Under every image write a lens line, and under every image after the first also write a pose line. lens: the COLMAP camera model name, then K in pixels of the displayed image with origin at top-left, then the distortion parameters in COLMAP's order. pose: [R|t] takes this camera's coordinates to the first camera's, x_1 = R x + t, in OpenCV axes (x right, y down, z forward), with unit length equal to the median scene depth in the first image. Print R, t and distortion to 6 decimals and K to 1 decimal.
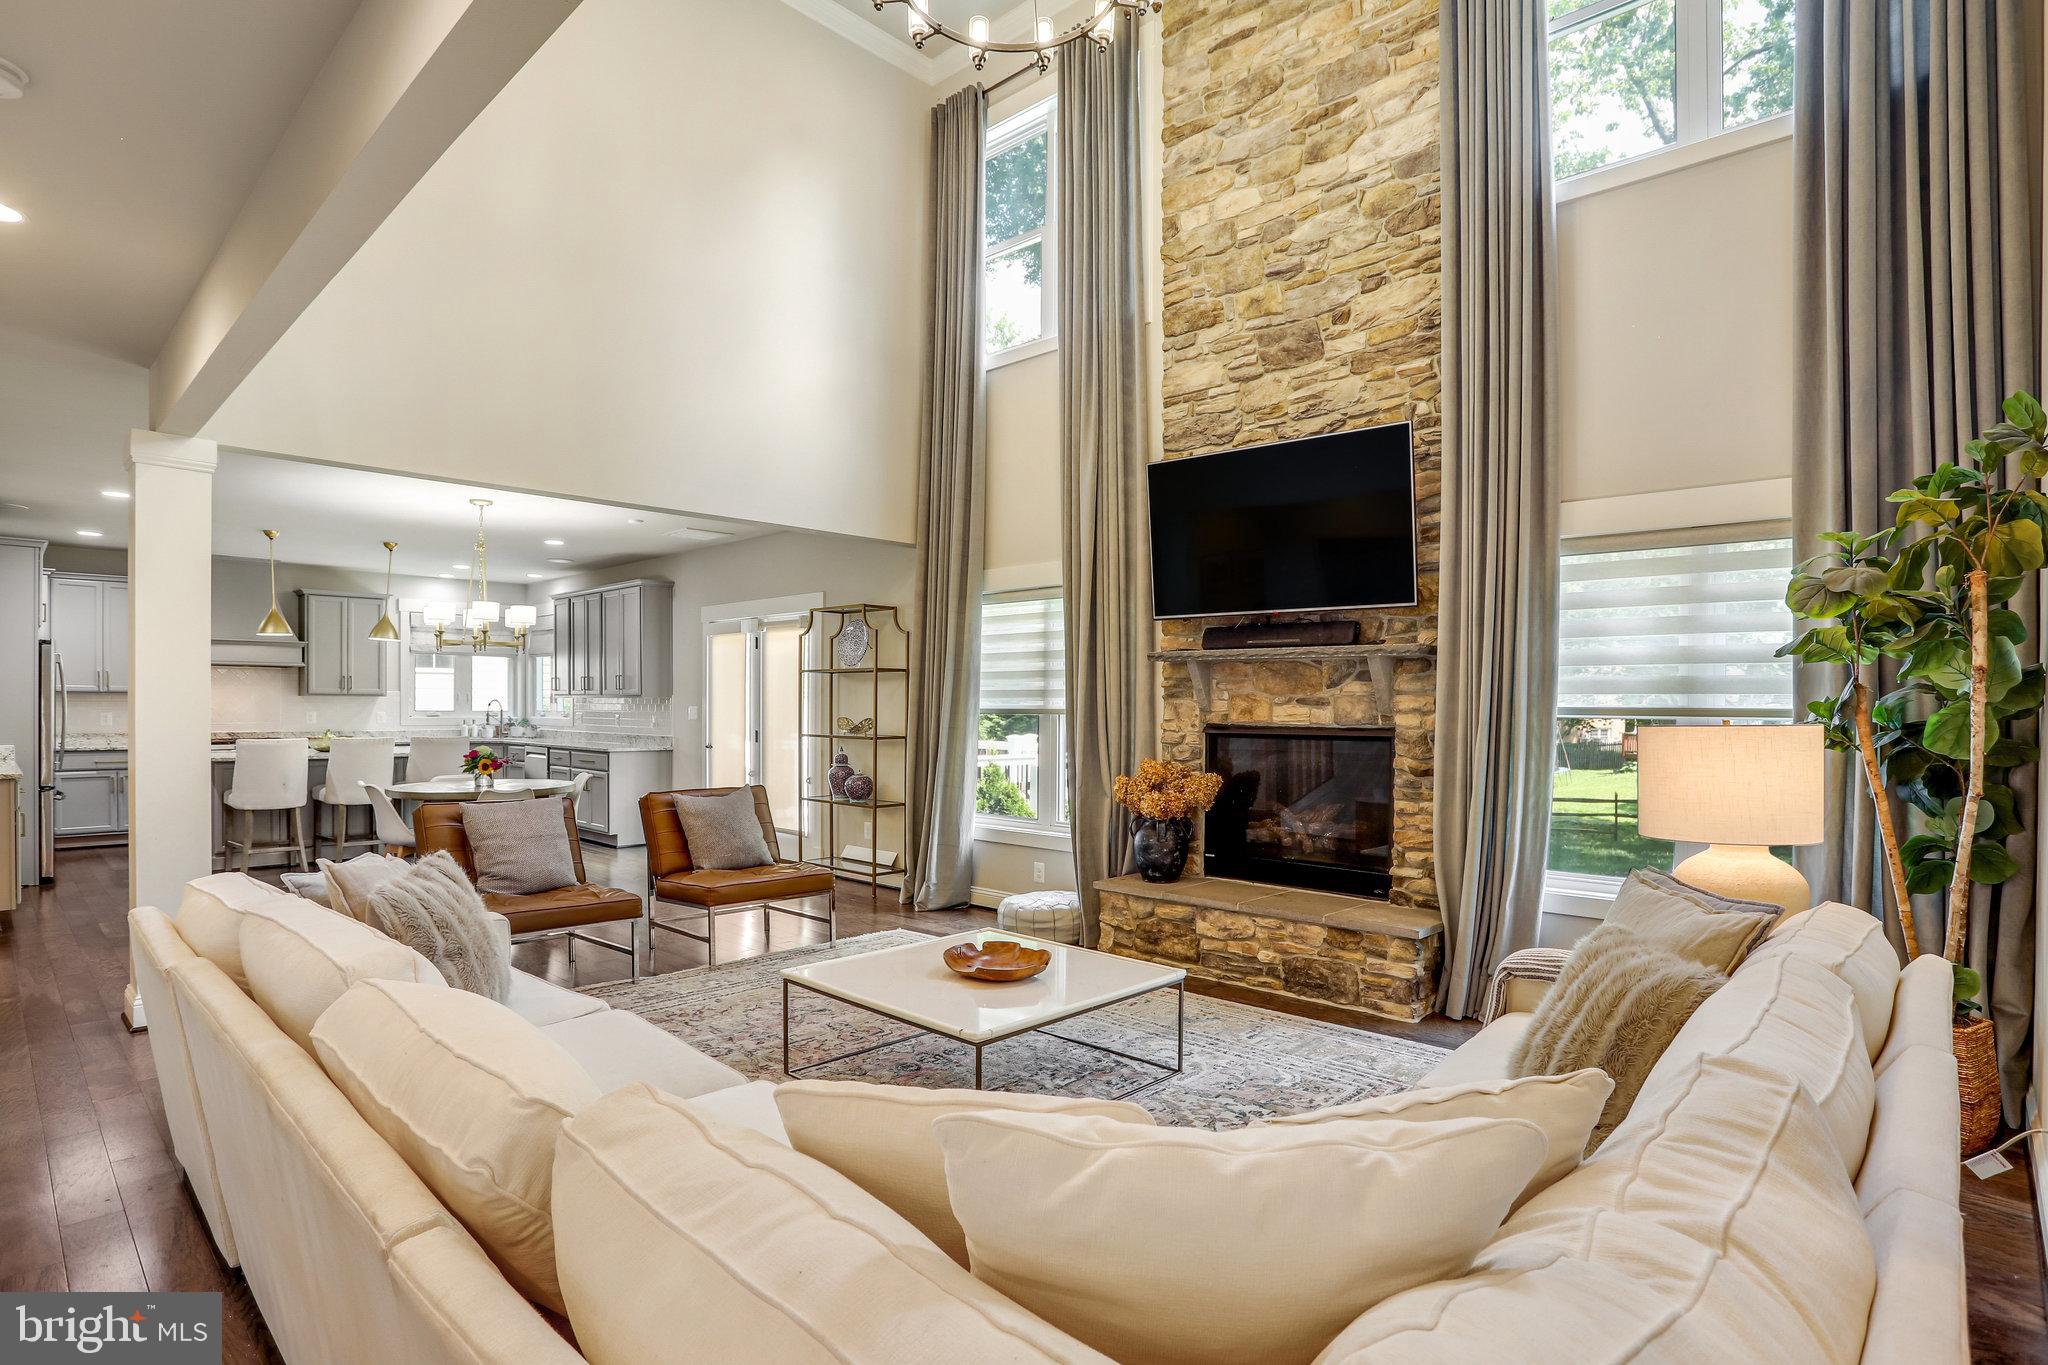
lens RADIAL K [[1063.8, 0, 1030.1], [0, 1063.8, 716.9], [0, 0, 1]] dist [-0.038882, 0.001053]
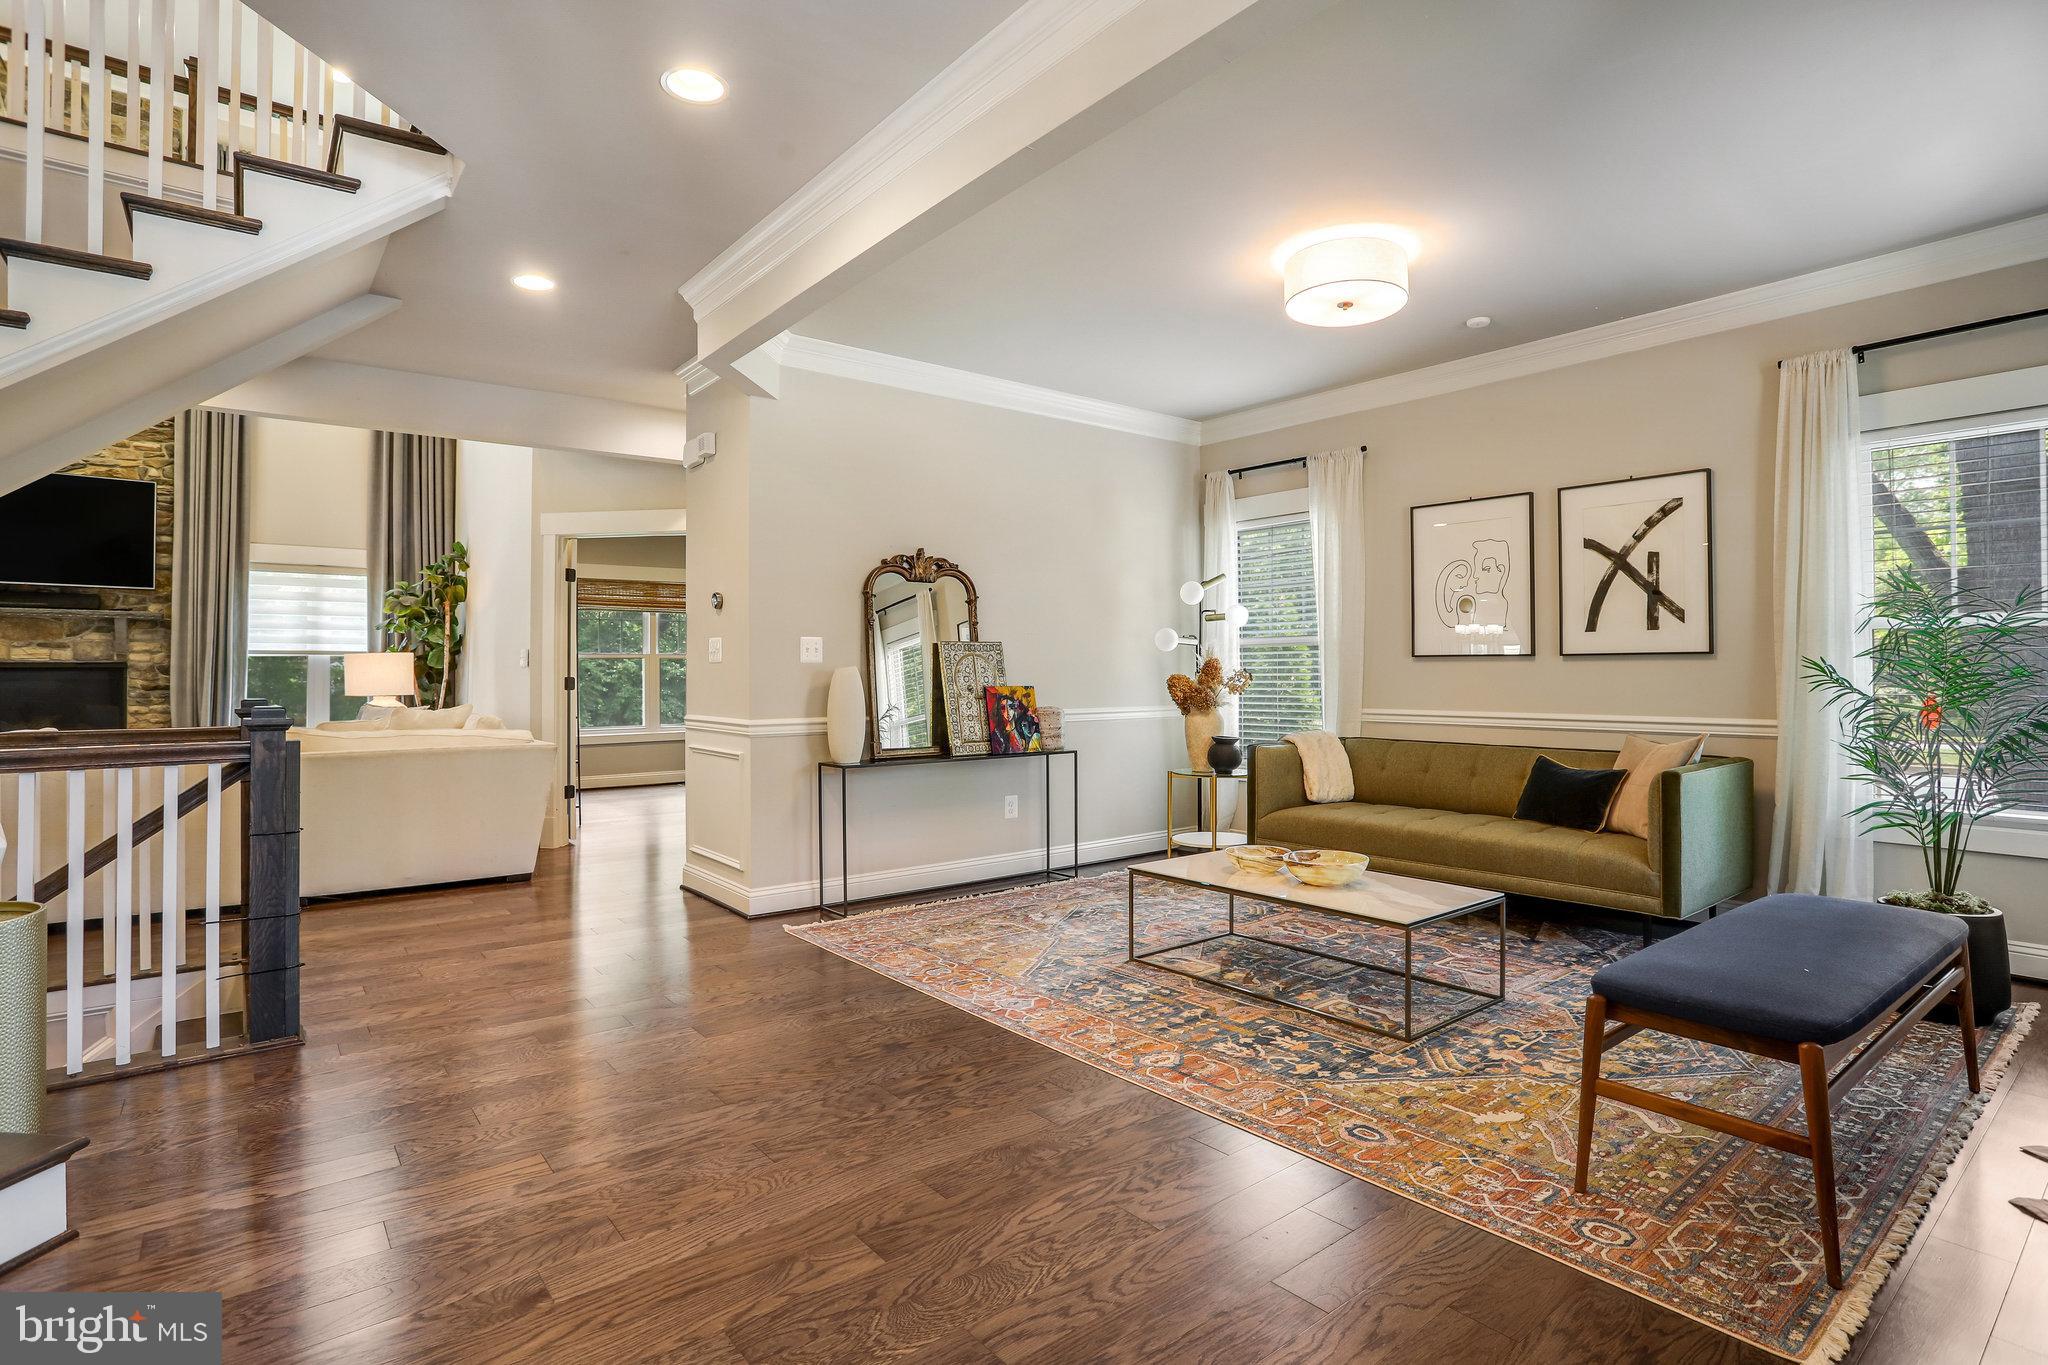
lens RADIAL K [[1025.3, 0, 1014.5], [0, 1025.3, 671.7], [0, 0, 1]] dist [-0.079062, 0.036234]
pose [[0.154813, -0.004617, 0.987933, -0.940220], [0.015061, 0.999884, 0.002312, 0.042231], [-0.987829, 0.014521, 0.154865, -0.583468]]
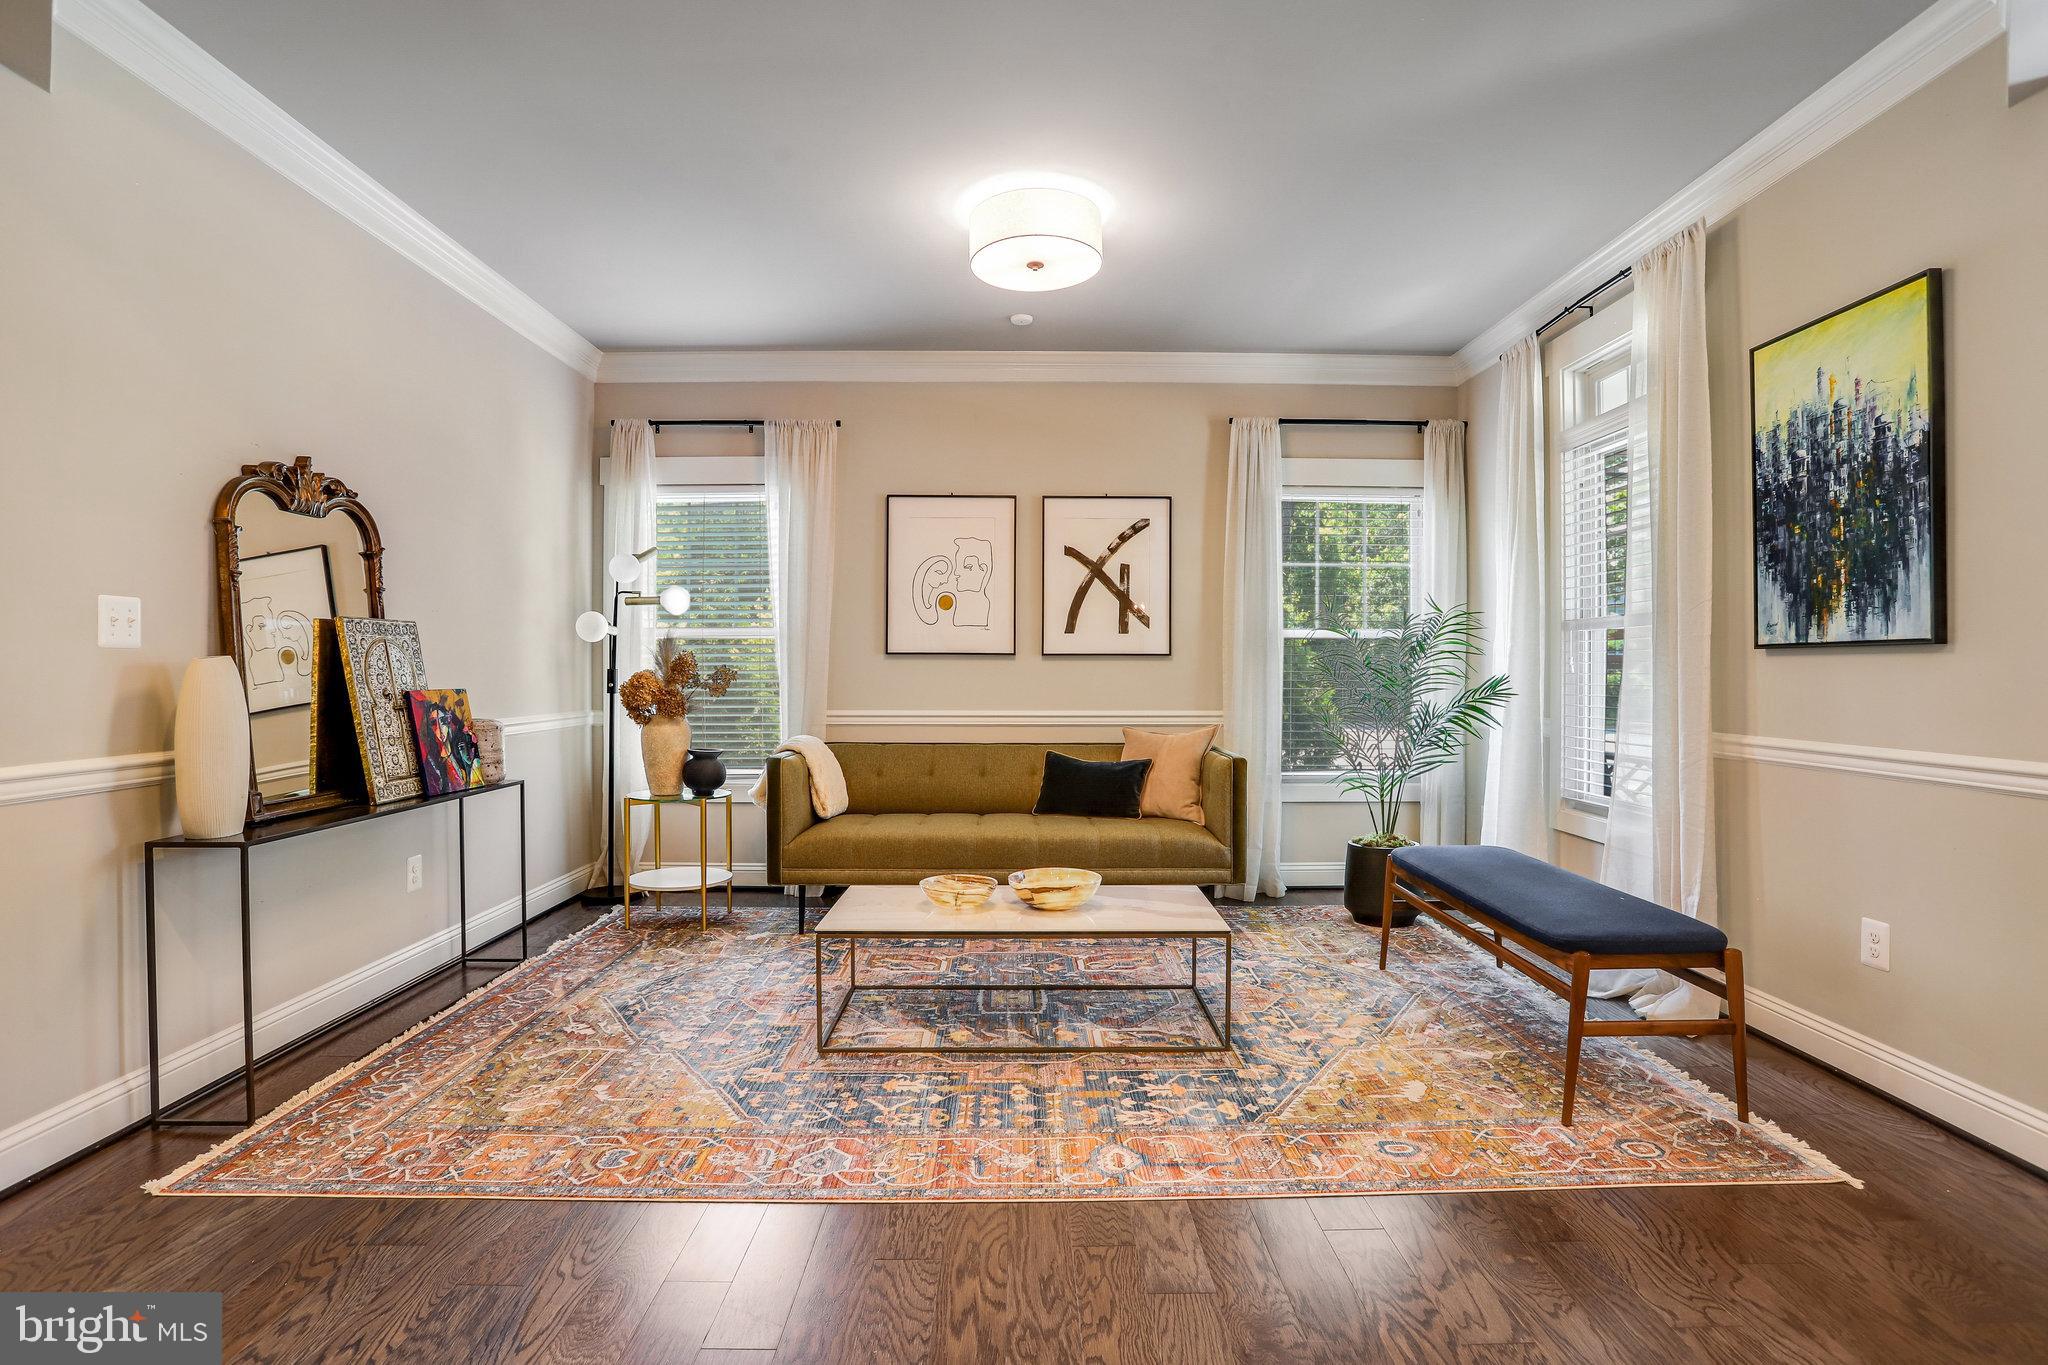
lens RADIAL K [[1029.7, 0, 1024.0], [0, 1029.7, 682.5], [0, 0, 1]] dist [-0.080198, 0.034538]
pose [[-0.688304, -0.014651, 0.725275, -0.656460], [0.003212, 0.999725, 0.023242, 0.040365], [-0.725416, 0.018327, -0.688067, -0.232367]]
